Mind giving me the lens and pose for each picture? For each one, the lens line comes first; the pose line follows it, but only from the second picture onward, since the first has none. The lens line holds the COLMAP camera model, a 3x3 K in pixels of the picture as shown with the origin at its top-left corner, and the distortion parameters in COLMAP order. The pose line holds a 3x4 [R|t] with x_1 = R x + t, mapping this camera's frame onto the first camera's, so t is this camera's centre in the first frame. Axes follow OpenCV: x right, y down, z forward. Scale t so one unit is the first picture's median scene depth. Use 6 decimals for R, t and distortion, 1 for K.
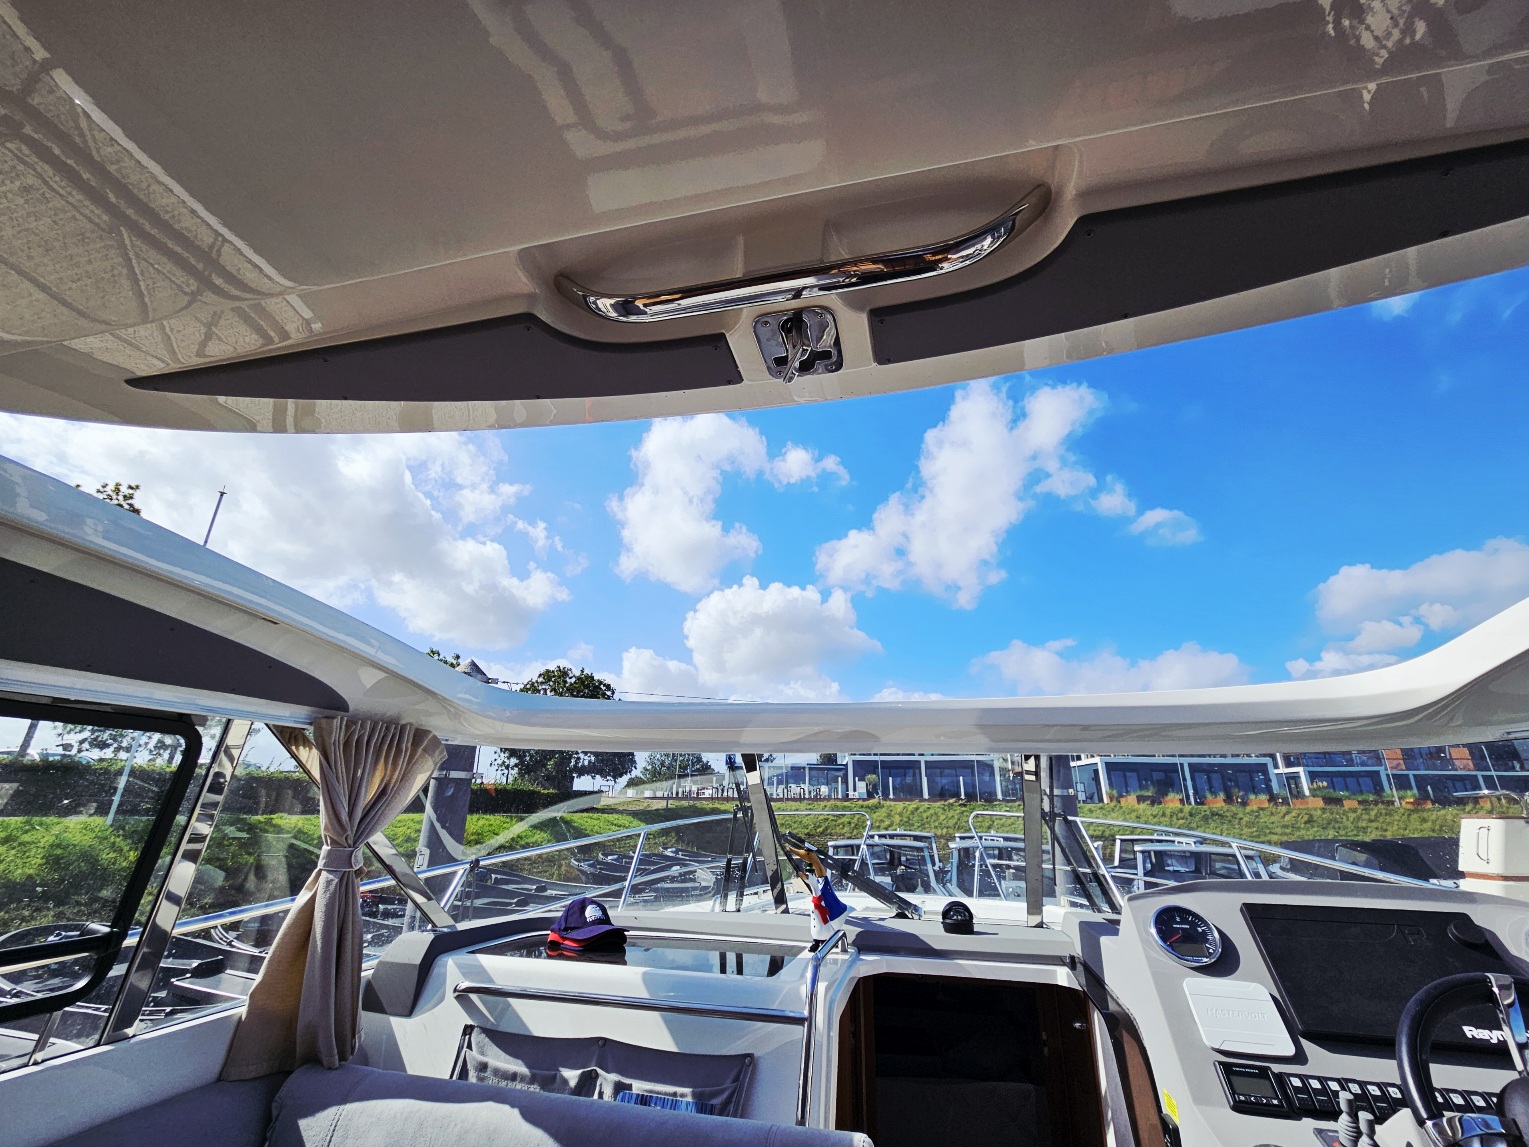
lens RADIAL K [[657.9, 0, 767.0], [0, 657.9, 564.2], [0, 0, 1]] dist [0.002442, -0.000385]
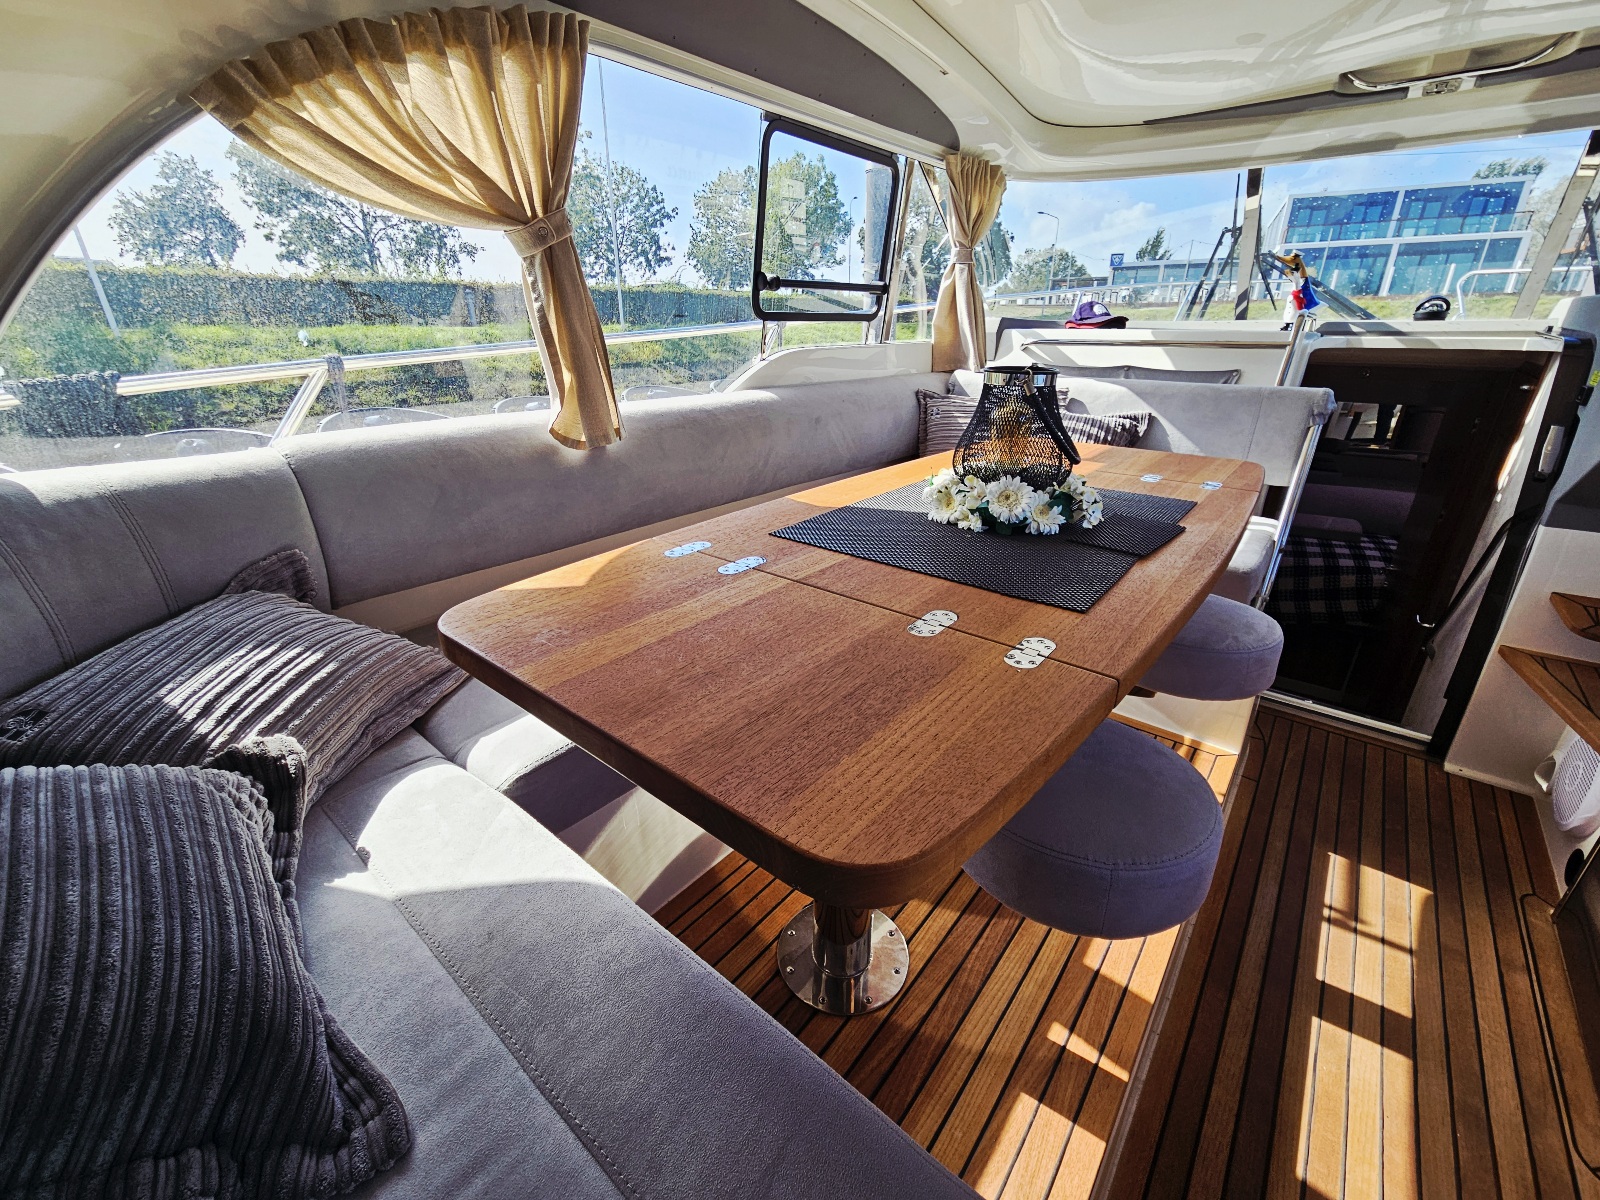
lens RADIAL K [[657.3, 0, 799.0], [0, 657.3, 592.0], [0, 0, 1]] dist [-0.002934, -0.001015]
pose [[0.897925, 0.147257, -0.414785, -0.171393], [0.172320, 0.749539, 0.639138, -0.024380], [0.405015, -0.645373, 0.647654, -0.557402]]
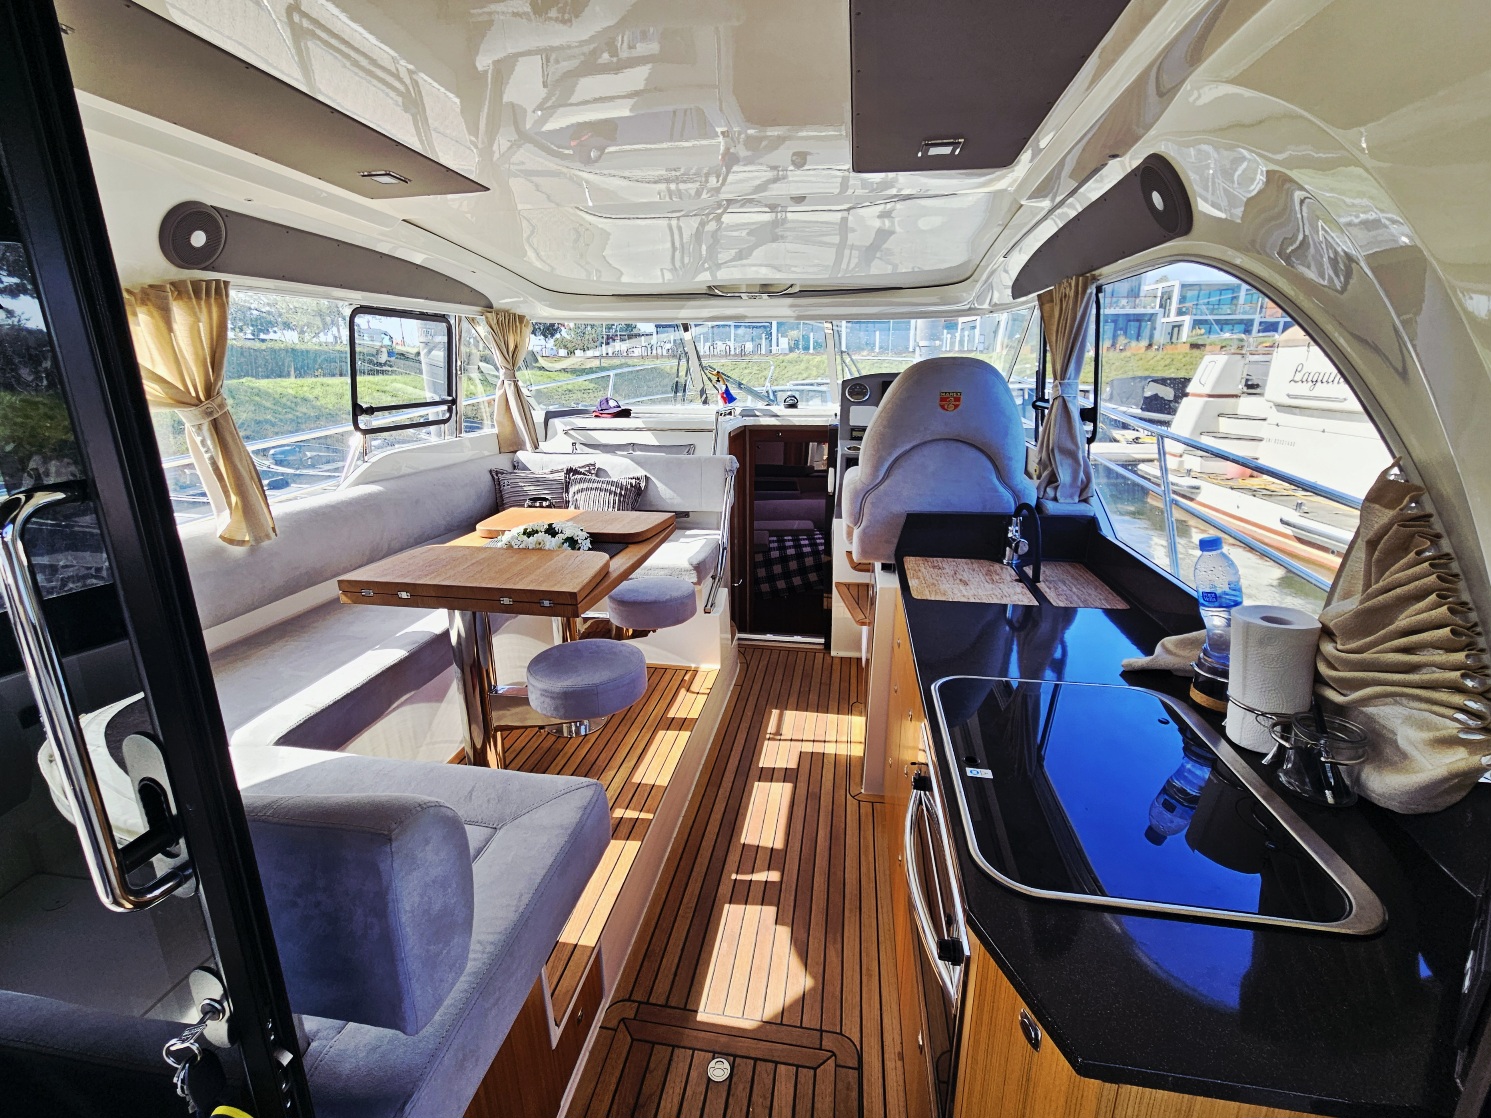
lens RADIAL K [[656.9, 0, 744.2], [0, 656.9, 550.9], [0, 0, 1]] dist [0.001329, 0.000550]
pose [[0.997105, -0.039855, 0.064754, -0.007982], [-0.006049, 0.807343, 0.590051, -0.310121], [-0.075795, -0.588735, 0.804765, -0.953424]]
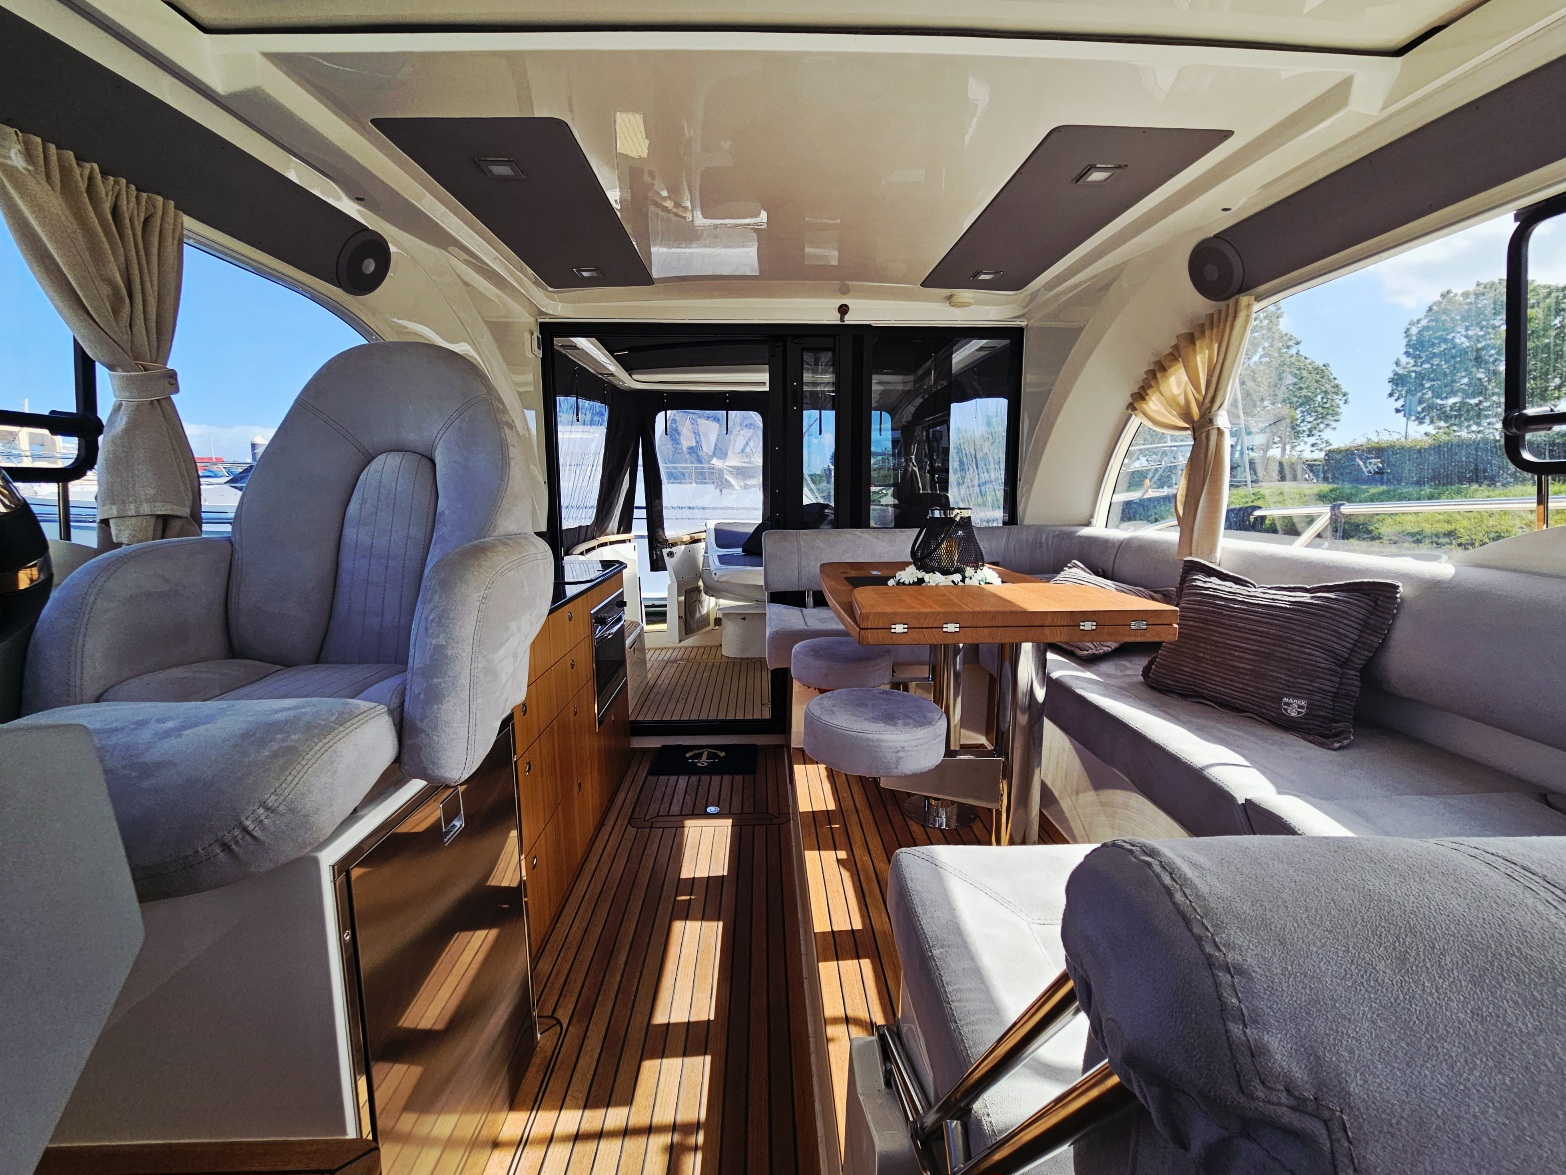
lens RADIAL K [[645.3, 0, 777.6], [0, 645.3, 576.0], [0, 0, 1]] dist [-0.003946, 0.002610]
pose [[-0.967879, 0.027639, -0.249892, 0.181764], [0.083829, 0.972539, -0.217119, 0.447378], [0.237028, -0.231093, -0.943617, 0.683007]]
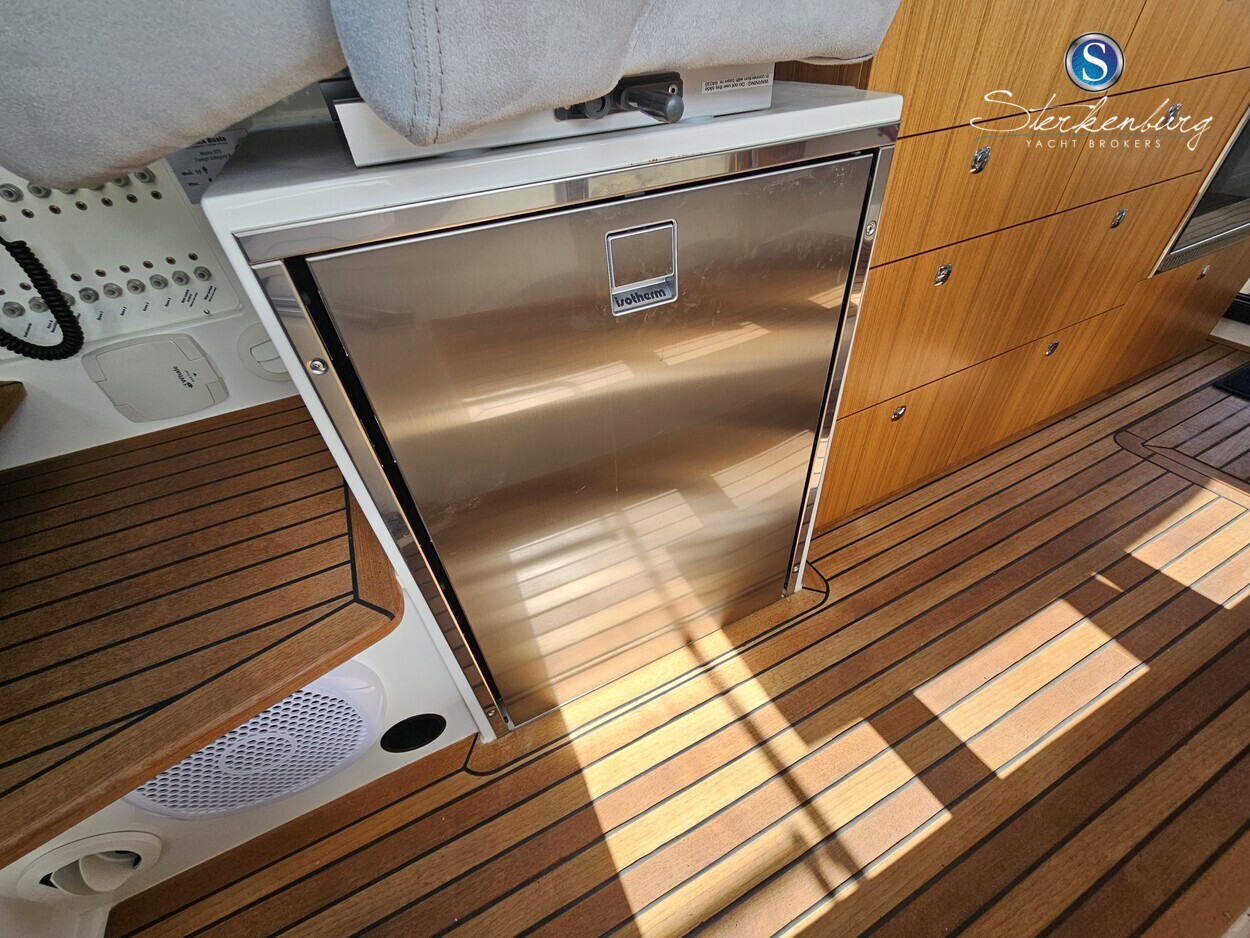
lens RADIAL K [[509.8, 0, 628.8], [0, 509.8, 461.1], [0, 0, 1]] dist [-0.000876, 0.000029]
pose [[-0.626445, -0.488979, 0.607013, 0.136654], [-0.210069, 0.855853, 0.472638, 0.468222], [-0.750625, 0.168568, -0.638864, 0.212098]]
